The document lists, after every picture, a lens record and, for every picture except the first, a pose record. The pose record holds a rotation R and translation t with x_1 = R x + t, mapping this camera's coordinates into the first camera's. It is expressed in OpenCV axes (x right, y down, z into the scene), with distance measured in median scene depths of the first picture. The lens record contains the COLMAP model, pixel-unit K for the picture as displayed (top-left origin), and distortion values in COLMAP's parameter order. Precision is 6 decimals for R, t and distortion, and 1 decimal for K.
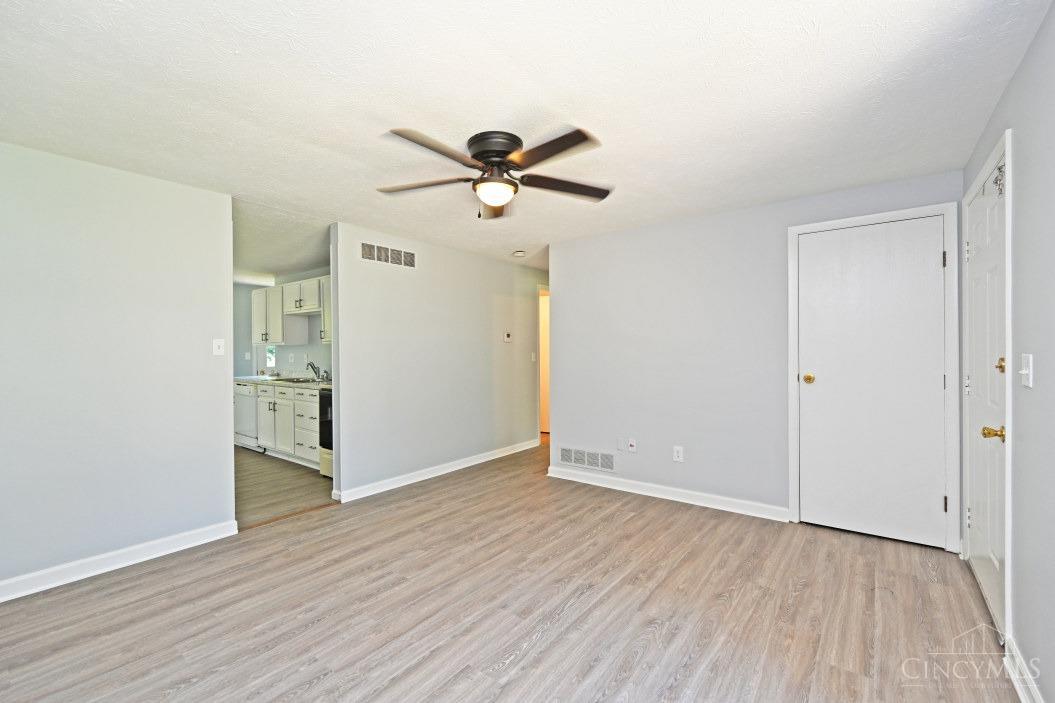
lens RADIAL K [[451.5, 0, 529.6], [0, 451.5, 351.0], [0, 0, 1]] dist [0.000285, -0.000015]
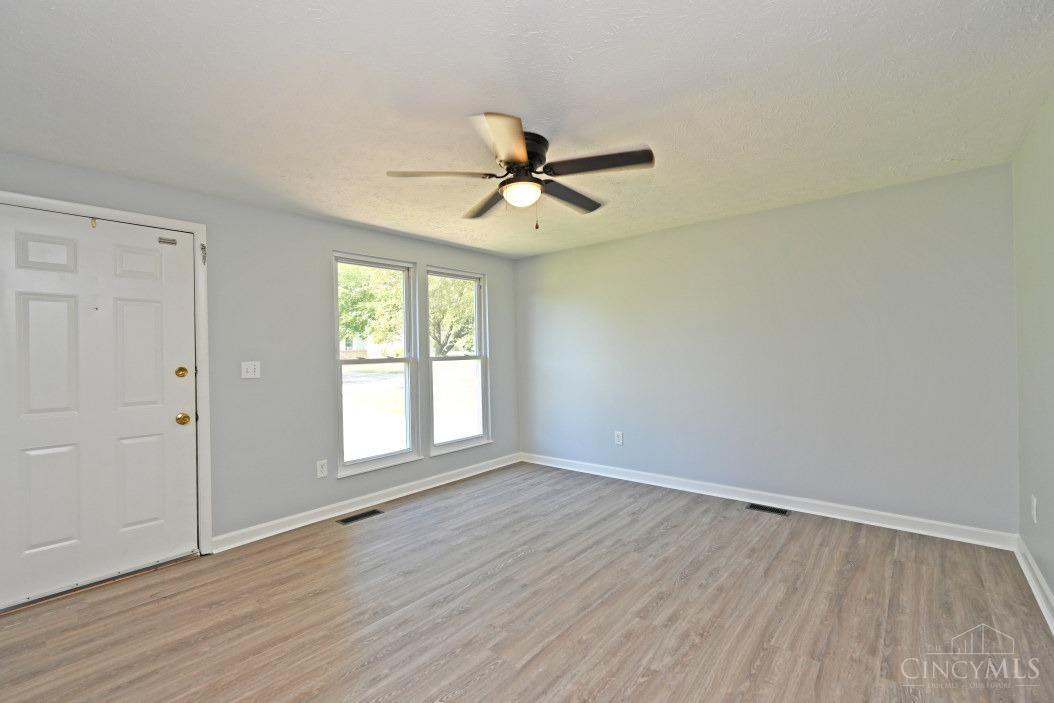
lens RADIAL K [[451.1, 0, 529.1], [0, 451.1, 351.0], [0, 0, 1]] dist [0.000285, -0.000015]
pose [[-0.998430, 0.026760, 0.049203, -0.114676], [0.026802, 0.999641, 0.000192, -0.004966], [-0.049181, 0.001510, -0.998789, 1.759652]]
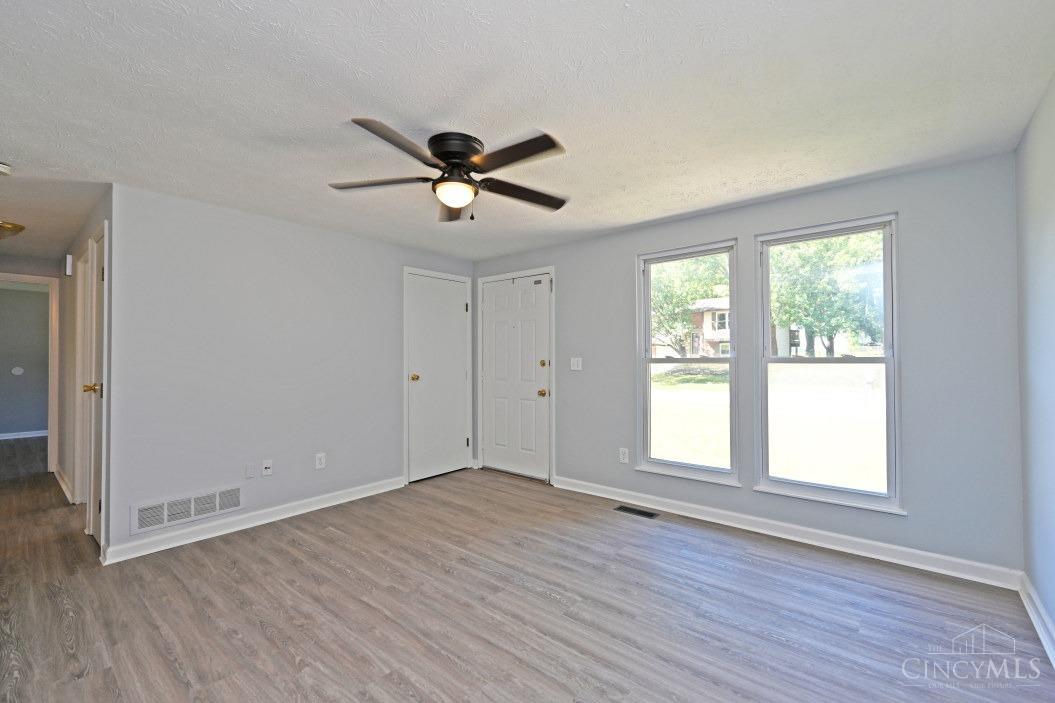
lens RADIAL K [[451.5, 0, 529.6], [0, 451.5, 351.0], [0, 0, 1]] dist [0.000285, -0.000015]
pose [[0.044013, 0.021759, 0.998794, -0.928473], [0.005011, 0.999745, -0.022001, 0.014607], [-0.999018, 0.005973, 0.043893, 0.706563]]
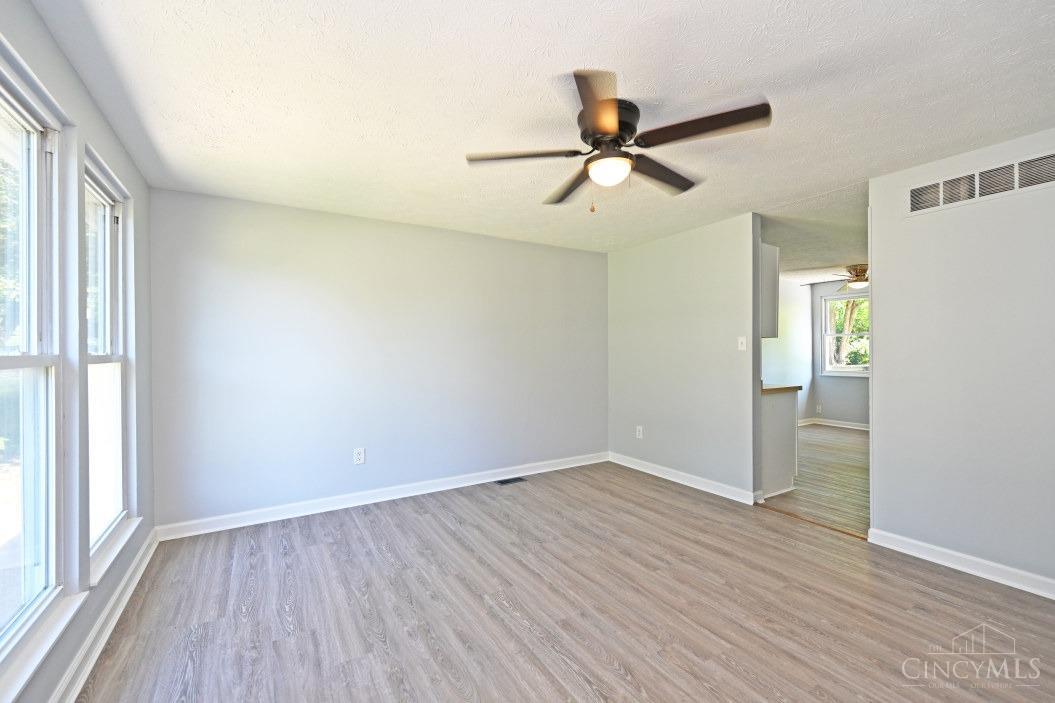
lens RADIAL K [[435.8, 0, 521.8], [0, 435.8, 352.5], [0, 0, 1]] dist [0.000939, 0.000055]
pose [[-0.370057, 0.009350, -0.928962, 0.707274], [0.007399, 0.999947, 0.007117, 0.003246], [0.928980, -0.004240, -0.370107, 1.026132]]
